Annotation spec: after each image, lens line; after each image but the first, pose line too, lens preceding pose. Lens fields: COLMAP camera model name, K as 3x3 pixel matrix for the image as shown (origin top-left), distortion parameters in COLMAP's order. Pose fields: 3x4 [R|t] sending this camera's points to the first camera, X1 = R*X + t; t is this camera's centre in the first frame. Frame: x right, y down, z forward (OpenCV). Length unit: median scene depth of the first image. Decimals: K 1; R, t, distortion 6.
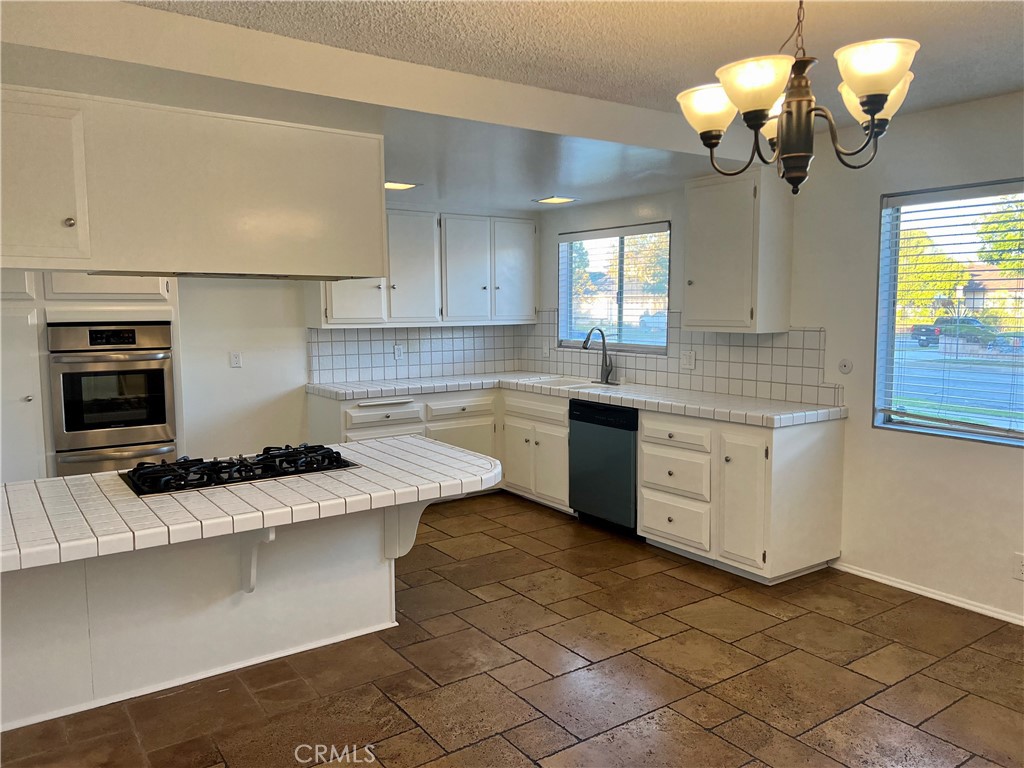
lens RADIAL K [[764.3, 0, 519.1], [0, 764.3, 379.4], [0, 0, 1]] dist [0.069155, -0.077496]
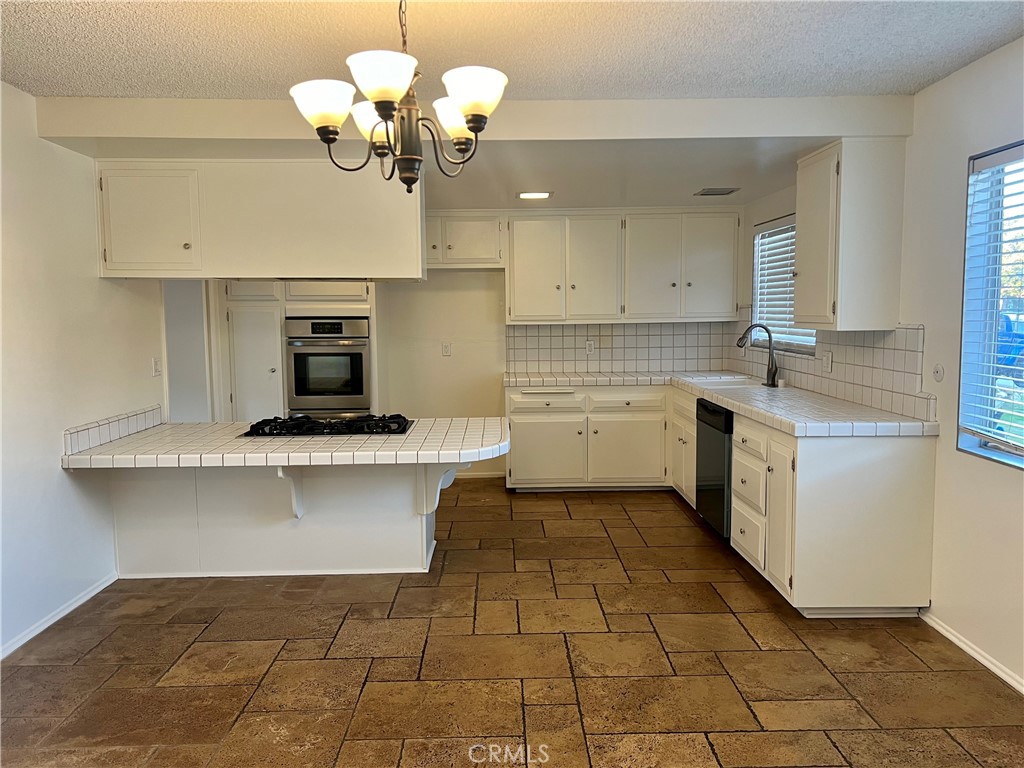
lens RADIAL K [[764.3, 0, 519.1], [0, 764.3, 379.4], [0, 0, 1]] dist [0.069155, -0.077496]
pose [[0.829603, 0.047966, -0.556290, 0.535081], [-0.049873, 0.998687, 0.011735, 0.002629], [0.556123, 0.018009, 0.830905, 0.084705]]
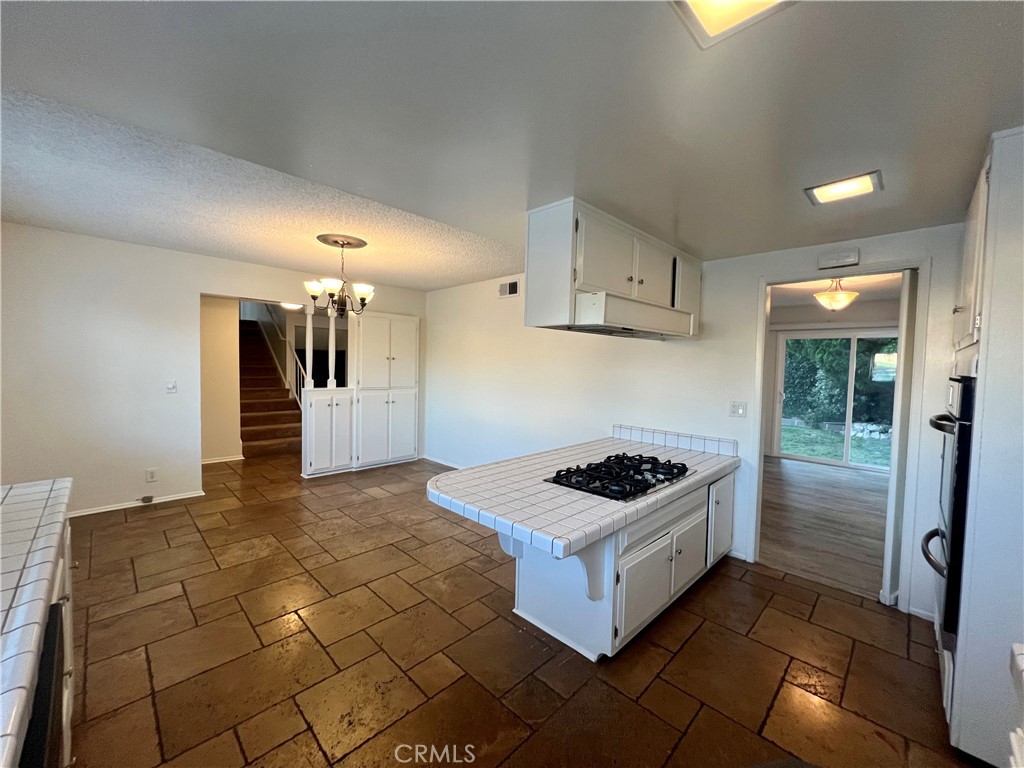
lens RADIAL K [[407.0, 0, 510.7], [0, 407.0, 380.4], [0, 0, 1]] dist [-0.000631, -0.000067]
pose [[-0.985212, -0.009886, -0.171057, -0.035702], [-0.033544, 0.990145, 0.135970, -0.115750], [0.168027, 0.139697, -0.975834, 1.406895]]
